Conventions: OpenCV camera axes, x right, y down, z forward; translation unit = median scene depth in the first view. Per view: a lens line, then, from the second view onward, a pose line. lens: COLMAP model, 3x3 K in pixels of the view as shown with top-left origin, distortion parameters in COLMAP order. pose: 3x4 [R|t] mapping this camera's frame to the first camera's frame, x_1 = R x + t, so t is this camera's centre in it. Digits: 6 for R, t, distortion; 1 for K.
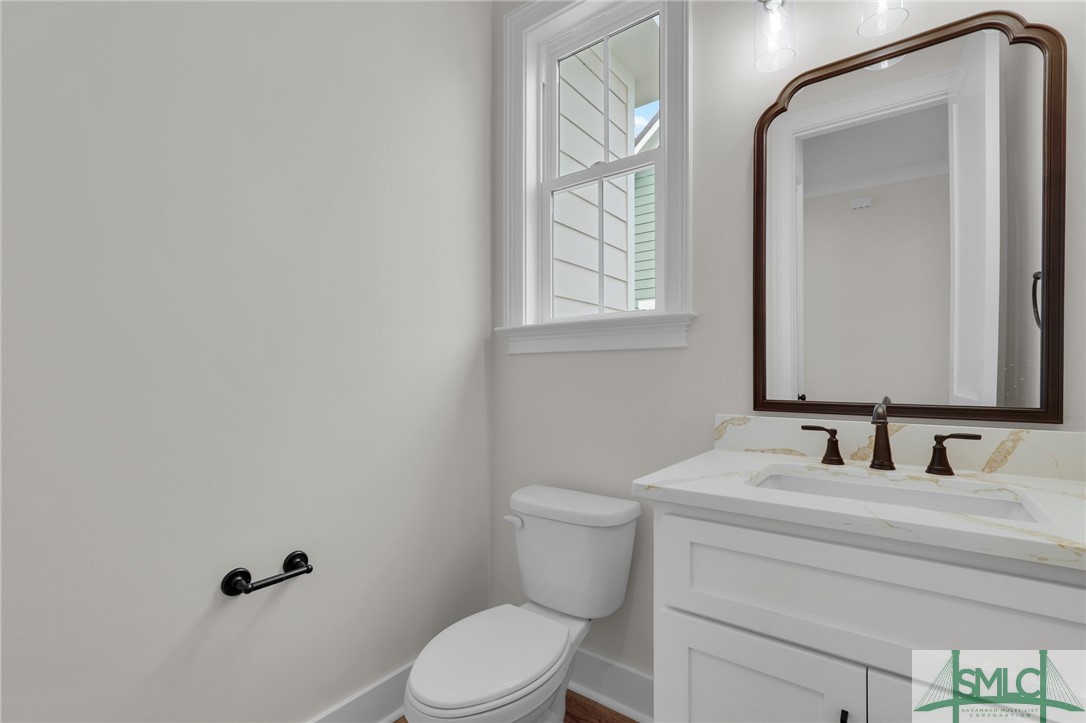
lens RADIAL K [[480.2, 0, 542.4], [0, 480.2, 364.5], [0, 0, 1]] dist [-0.009473, 0.000532]
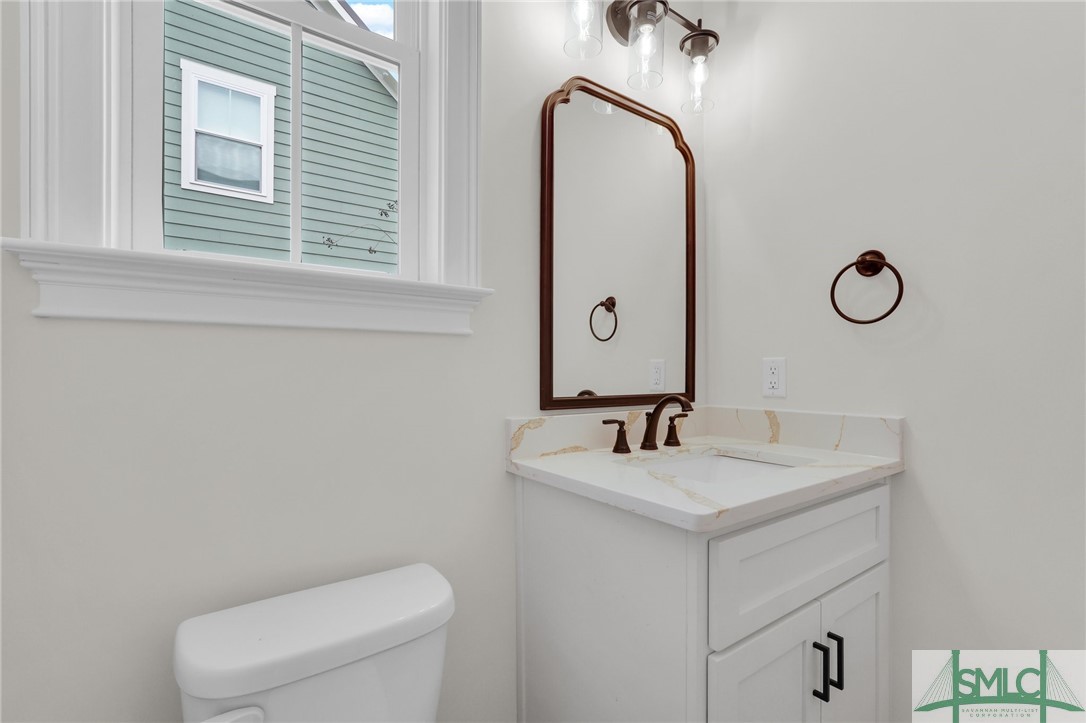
lens RADIAL K [[480.2, 0, 542.4], [0, 480.2, 364.5], [0, 0, 1]] dist [-0.009473, 0.000532]
pose [[0.307679, 0.015270, 0.951368, -0.441834], [-0.019849, 0.999757, -0.009627, 0.018686], [-0.951283, -0.015921, 0.307907, 0.746932]]
